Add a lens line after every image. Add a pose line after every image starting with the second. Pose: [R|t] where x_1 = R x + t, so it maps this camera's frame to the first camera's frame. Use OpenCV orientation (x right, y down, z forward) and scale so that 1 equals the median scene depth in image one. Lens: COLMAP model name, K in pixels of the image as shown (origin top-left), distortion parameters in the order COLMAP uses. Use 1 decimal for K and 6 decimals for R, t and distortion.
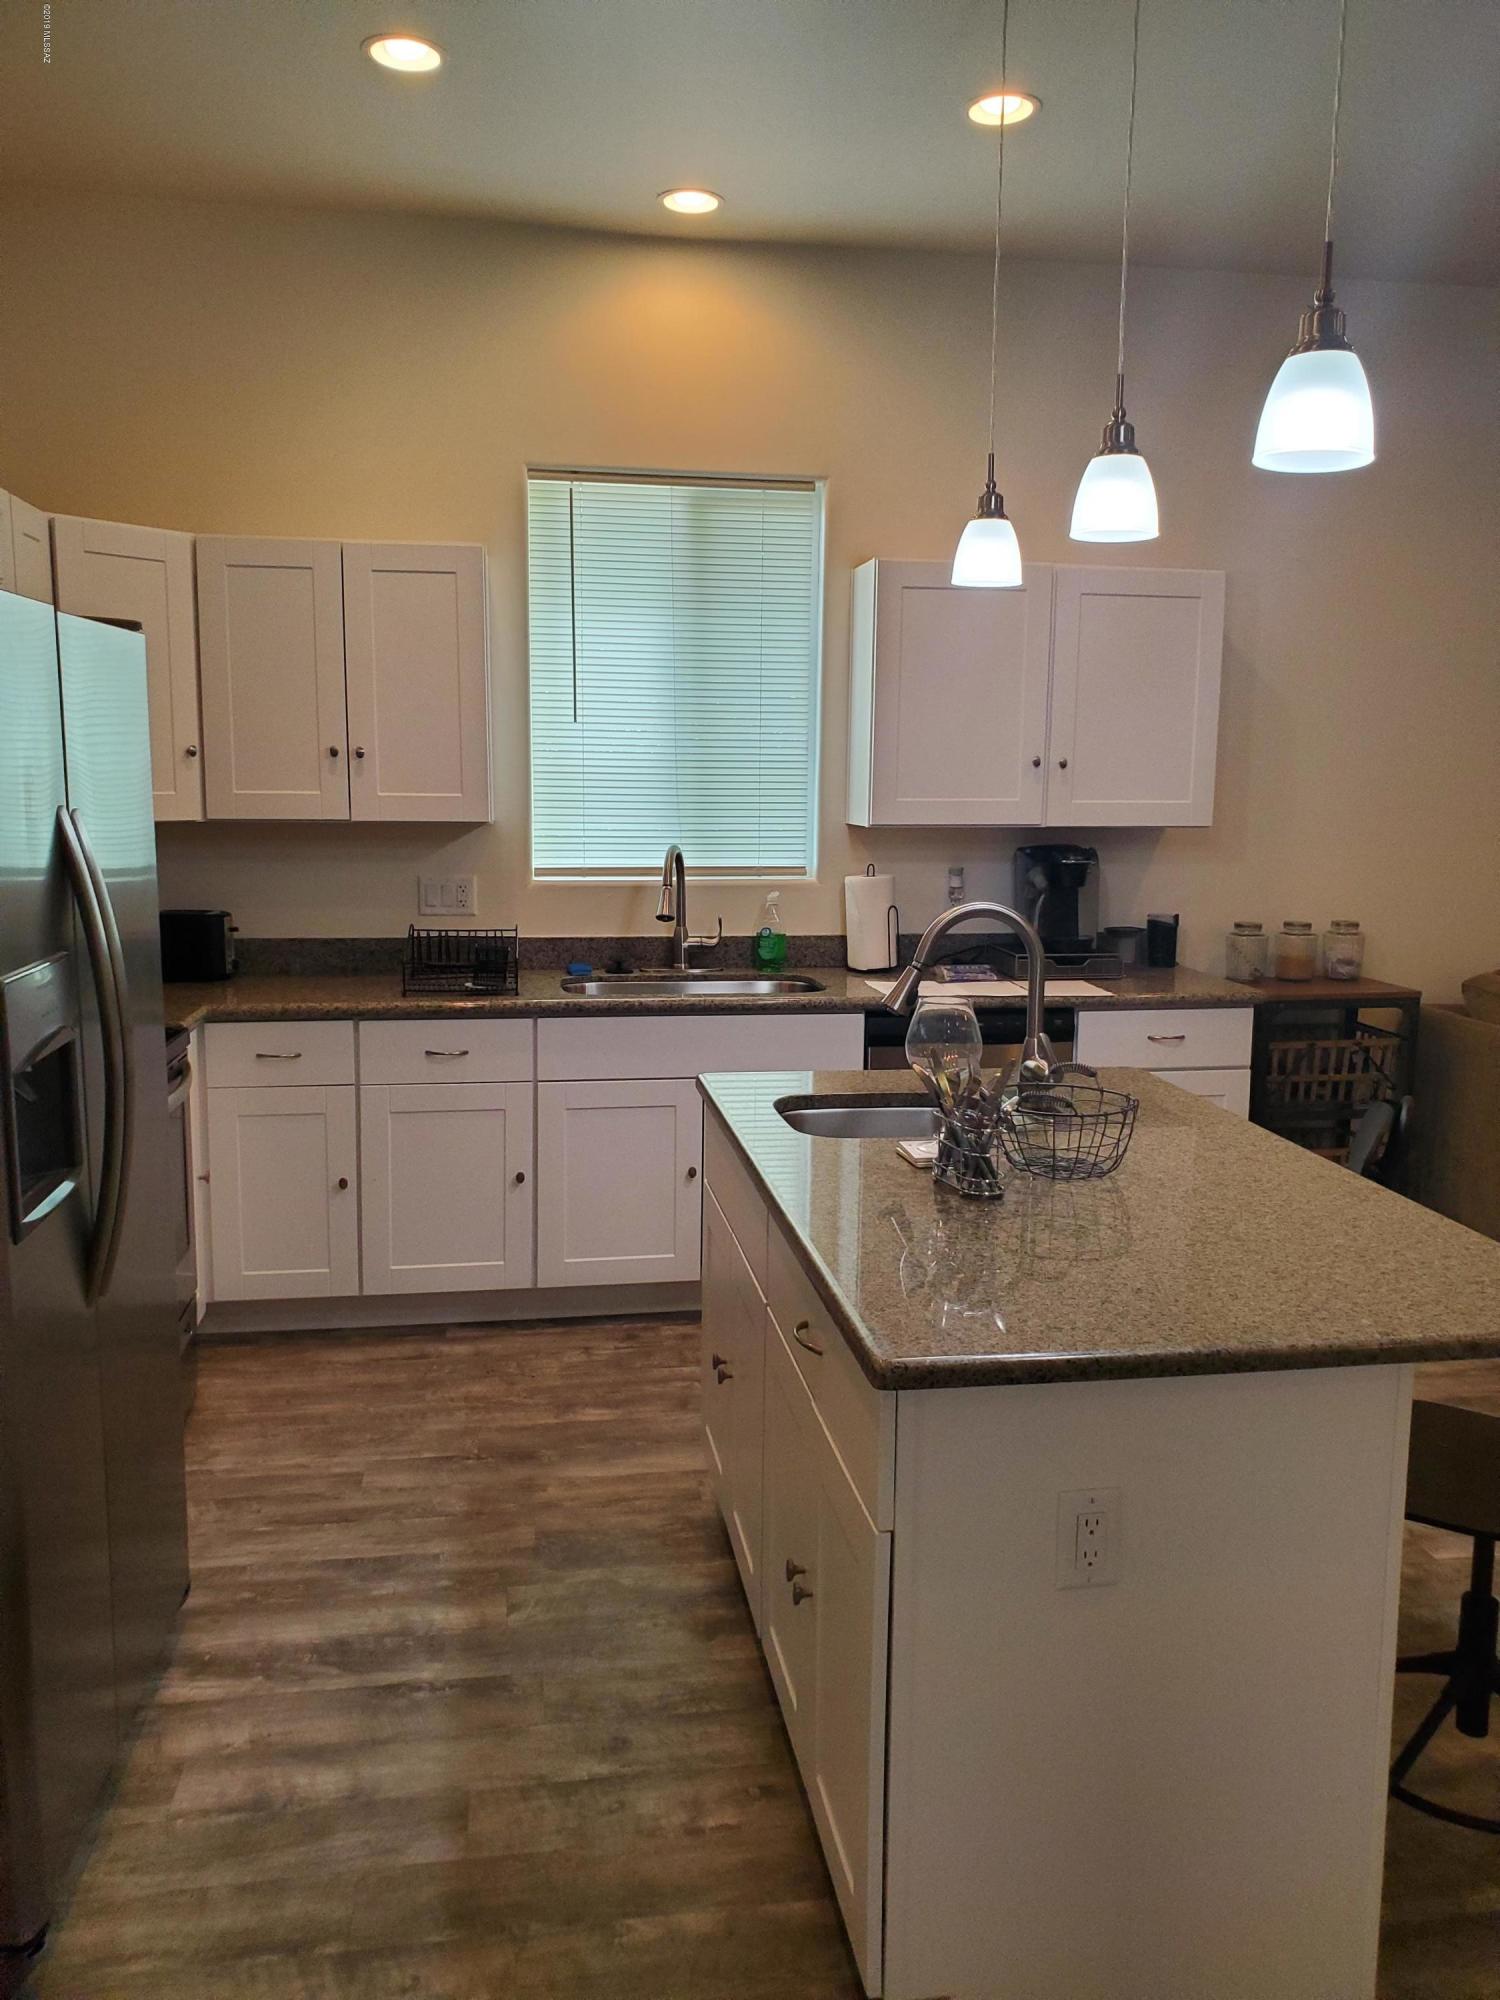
lens RADIAL K [[1590.1, 0, 750.0], [0, 1590.1, 1000.0], [0, 0, 1]] dist [0.069755, 0.000894]
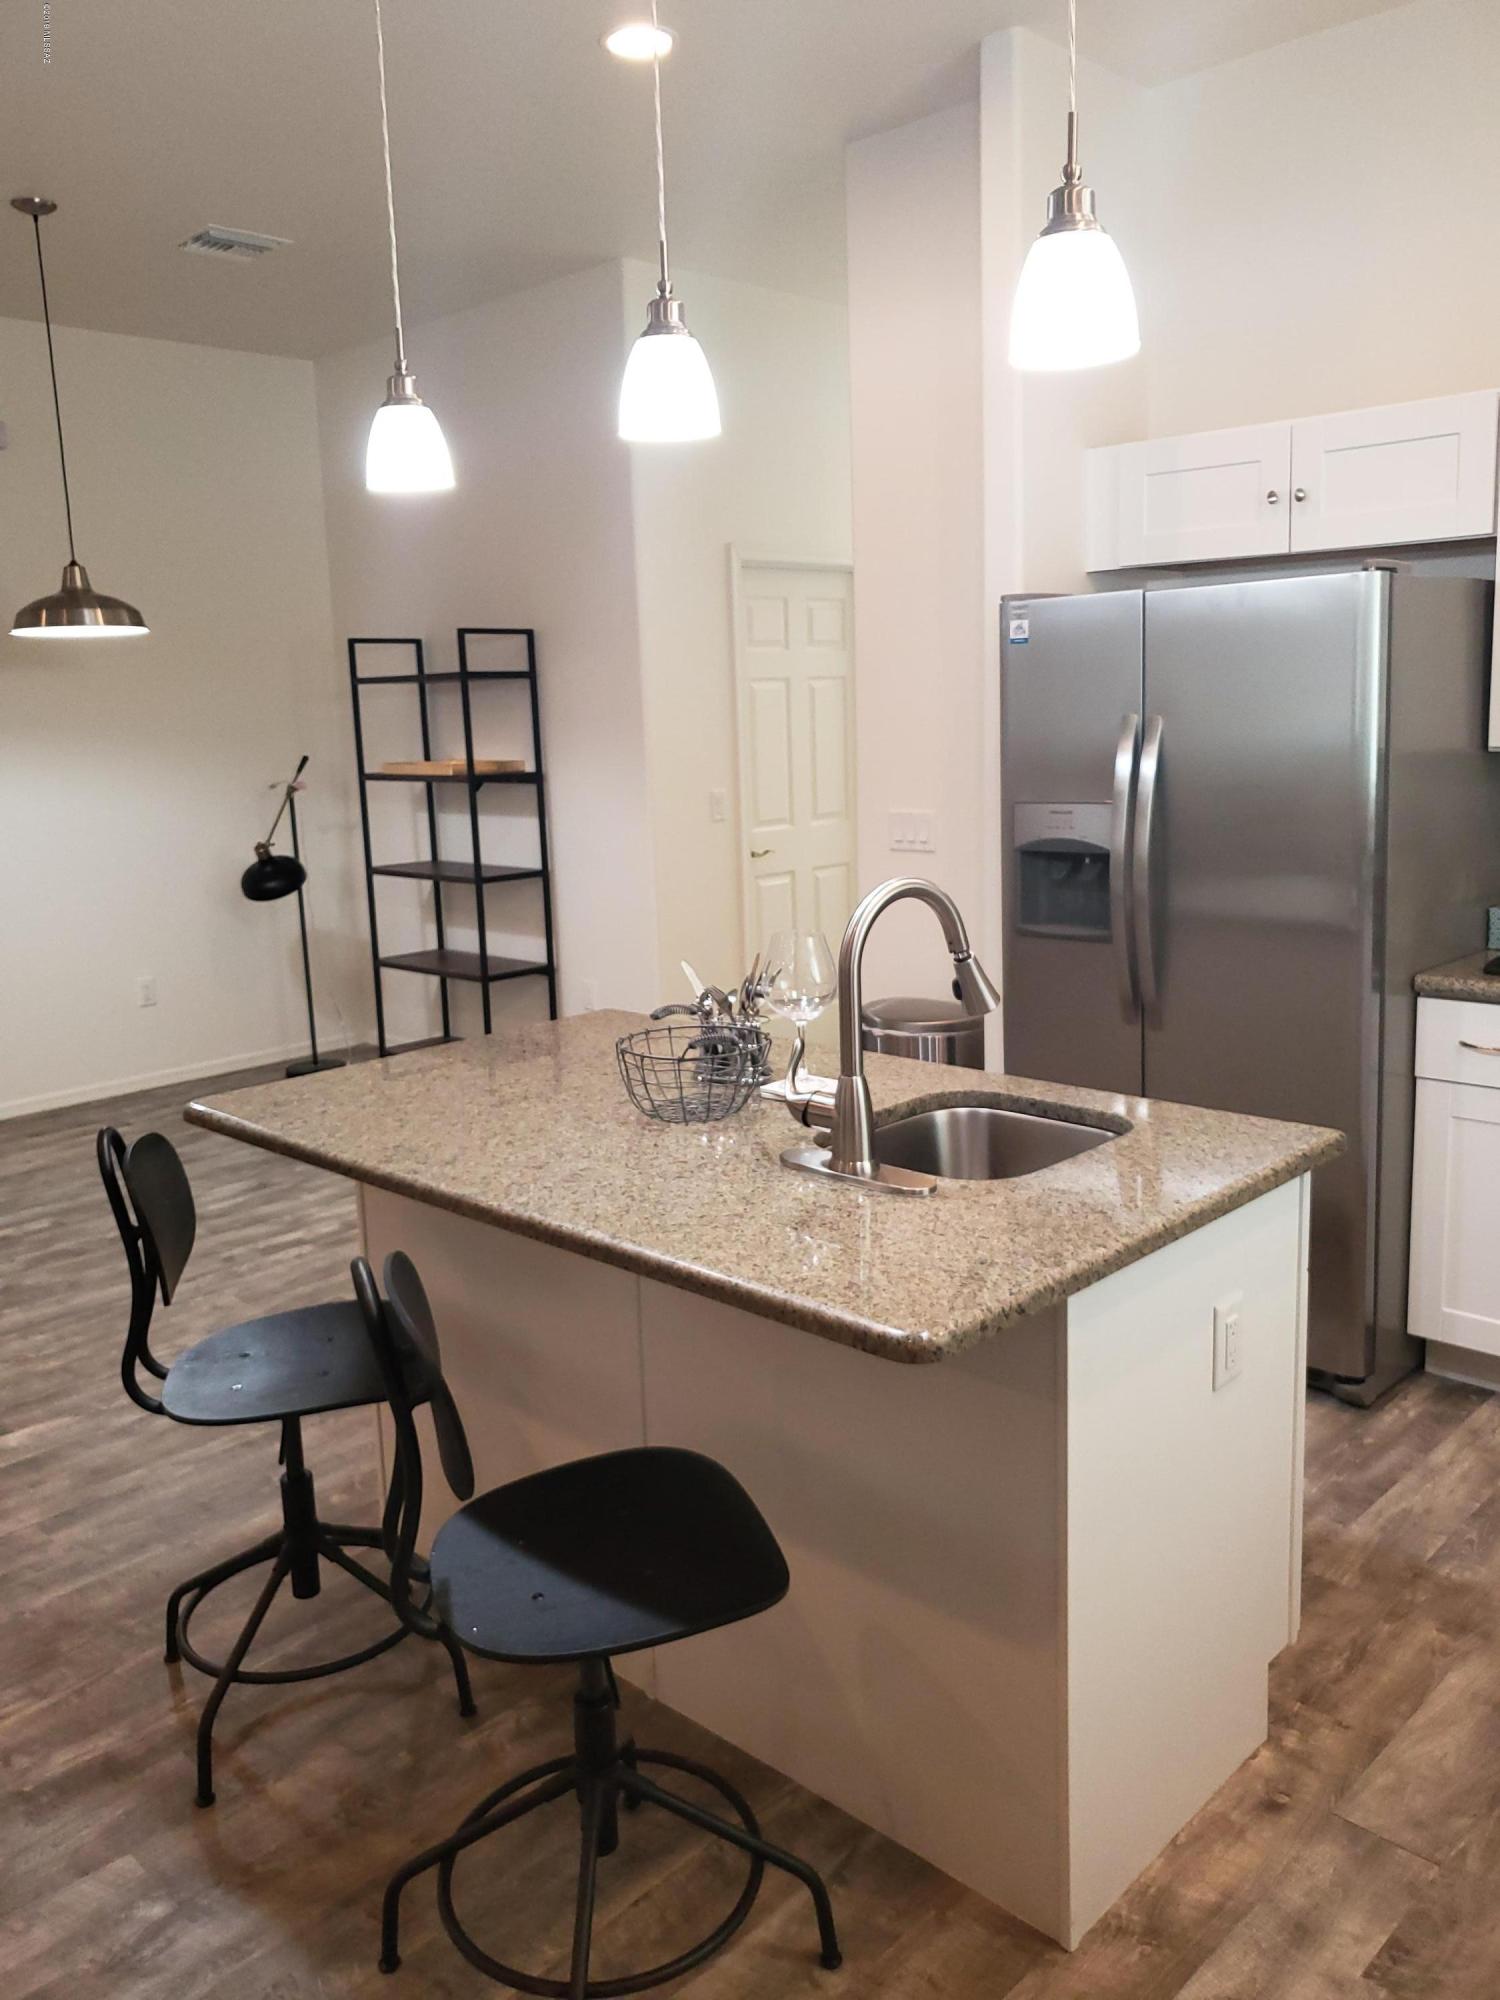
lens RADIAL K [[1571.1, 0, 750.0], [0, 1571.1, 1000.0], [0, 0, 1]] dist [0.006755, 0.009738]
pose [[-0.803801, 0.122731, -0.582100, 0.391270], [-0.067449, 0.953376, 0.294150, -0.130449], [0.591062, 0.275700, -0.758047, 0.943198]]
